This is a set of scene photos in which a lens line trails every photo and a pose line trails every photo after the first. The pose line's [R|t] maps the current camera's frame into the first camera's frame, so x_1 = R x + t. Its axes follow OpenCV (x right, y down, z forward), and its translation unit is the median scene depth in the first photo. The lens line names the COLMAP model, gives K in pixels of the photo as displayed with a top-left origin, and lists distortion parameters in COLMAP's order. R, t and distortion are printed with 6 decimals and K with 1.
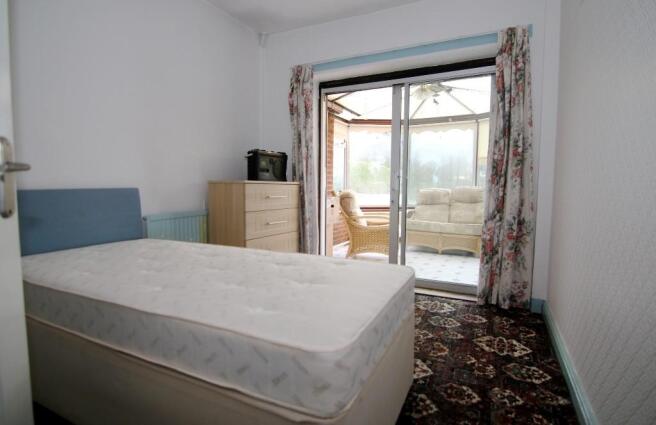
lens RADIAL K [[349.2, 0, 328.0], [0, 349.2, 212.5], [0, 0, 1]] dist [-0.005017, -0.001274]
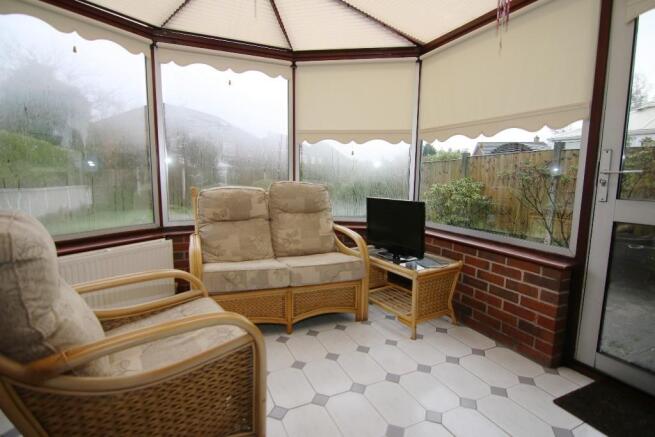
lens RADIAL K [[335.5, 0, 327.5], [0, 335.5, 218.5], [0, 0, 1]] dist [-0.001115, -0.000149]
pose [[0.636403, -0.090211, 0.766063, 0.028481], [0.052418, 0.995900, 0.073730, -0.053795], [-0.769574, -0.006766, 0.638522, 0.620935]]
